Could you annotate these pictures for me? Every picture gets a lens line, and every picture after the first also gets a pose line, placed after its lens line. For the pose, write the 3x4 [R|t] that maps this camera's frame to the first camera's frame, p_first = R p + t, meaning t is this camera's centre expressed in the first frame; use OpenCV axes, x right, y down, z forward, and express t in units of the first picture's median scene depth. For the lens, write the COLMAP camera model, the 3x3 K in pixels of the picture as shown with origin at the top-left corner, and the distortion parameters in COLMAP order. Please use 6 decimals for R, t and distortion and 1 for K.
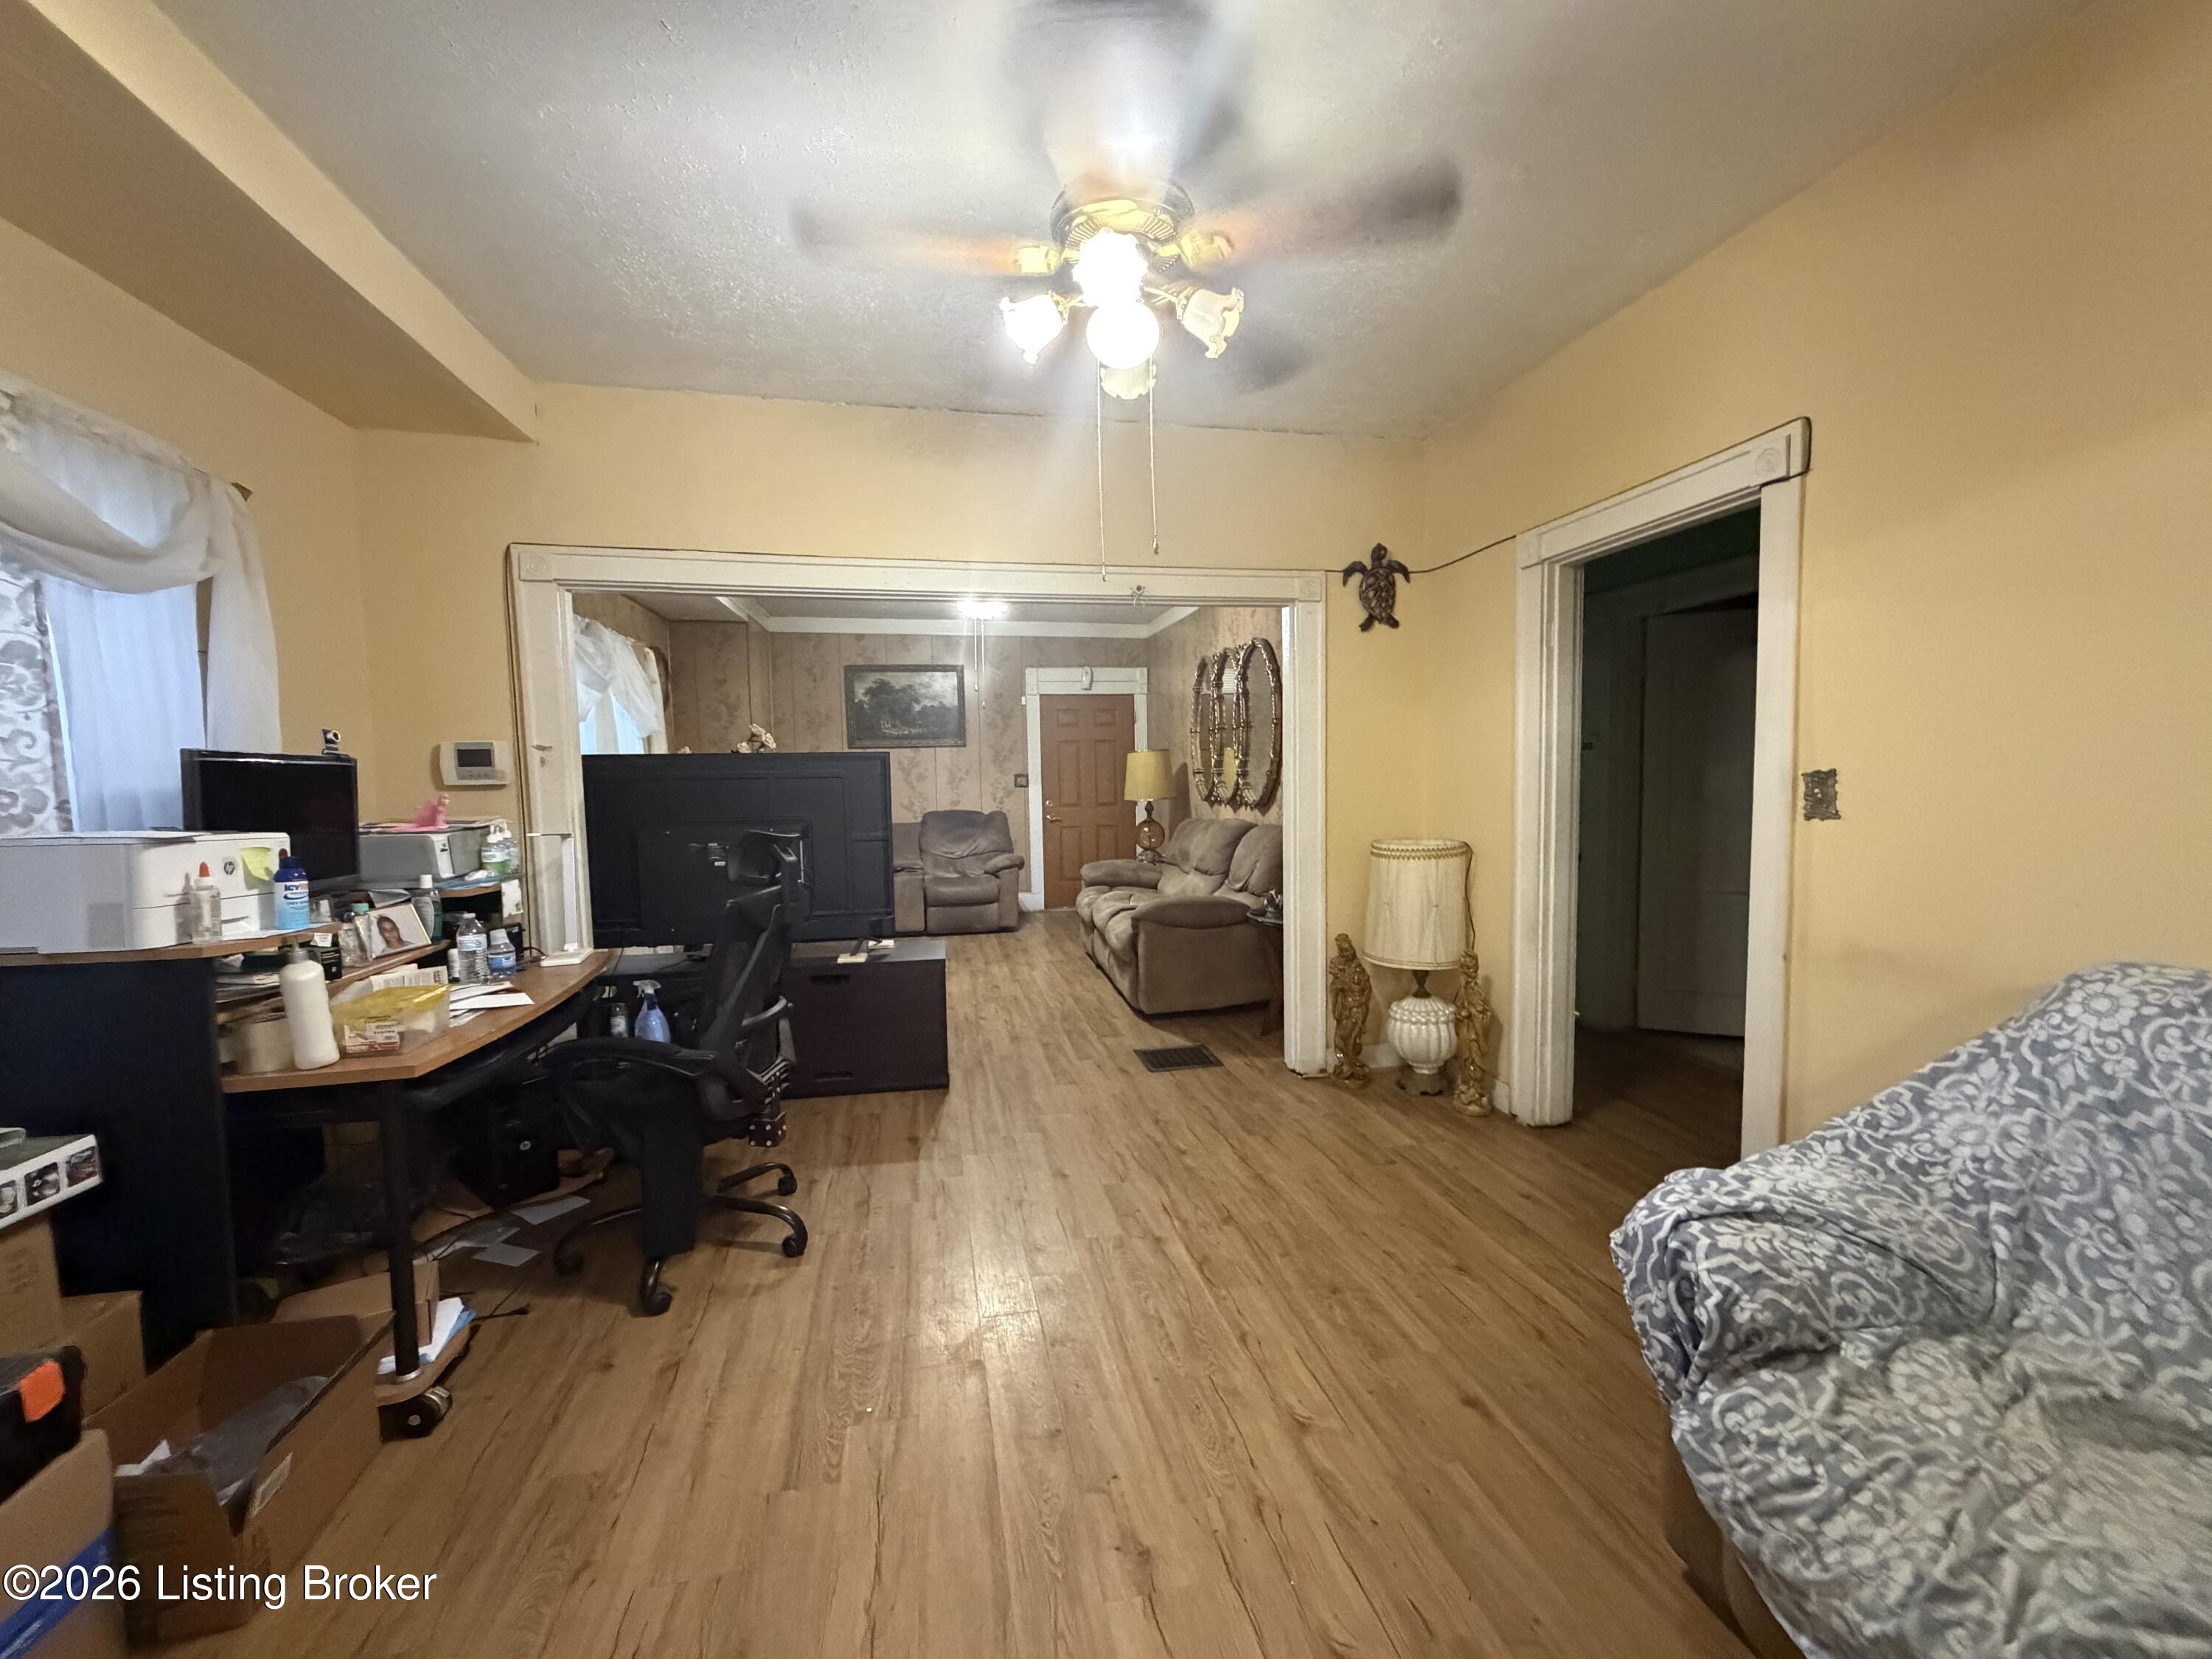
lens RADIAL K [[883.3, 0, 1100.3], [0, 883.3, 832.9], [0, 0, 1]] dist [0.000938, -0.000117]
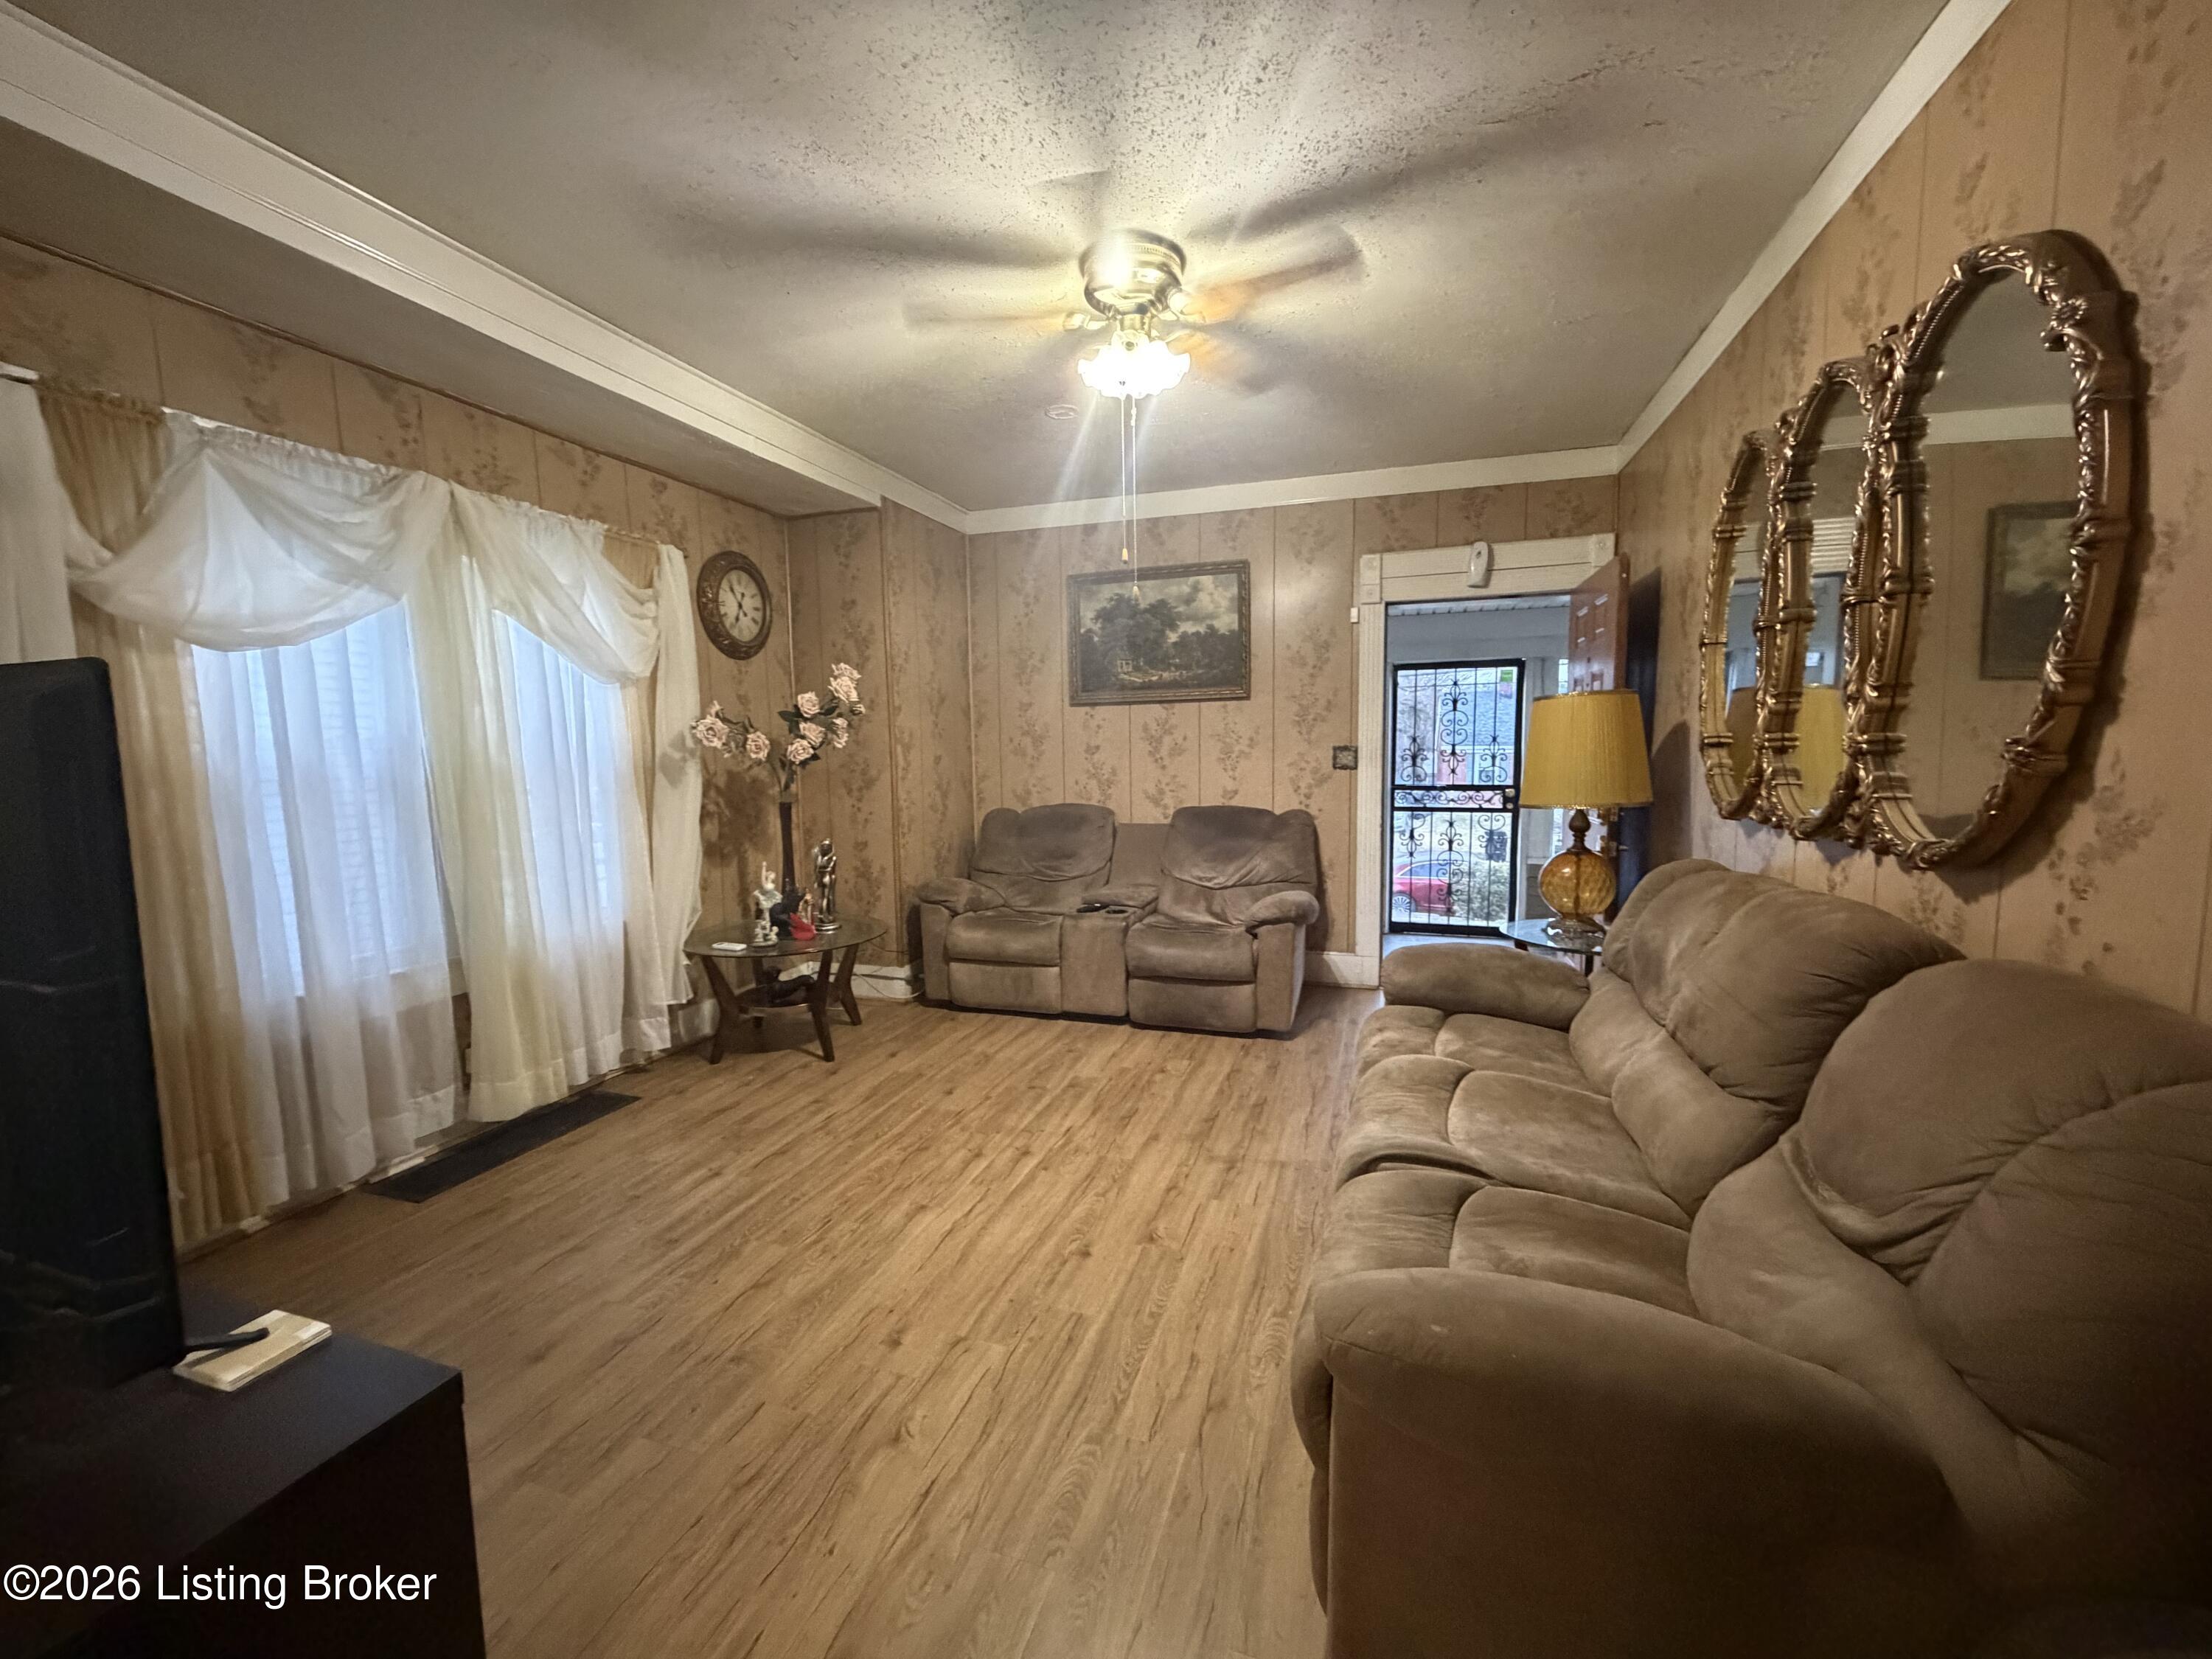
lens RADIAL K [[883.3, 0, 1100.3], [0, 883.3, 832.9], [0, 0, 1]] dist [0.000938, -0.000117]
pose [[0.868815, 0.053328, -0.492256, 0.058954], [-0.037129, 0.998401, 0.042630, -0.030453], [0.493743, -0.018761, 0.869406, 0.444239]]
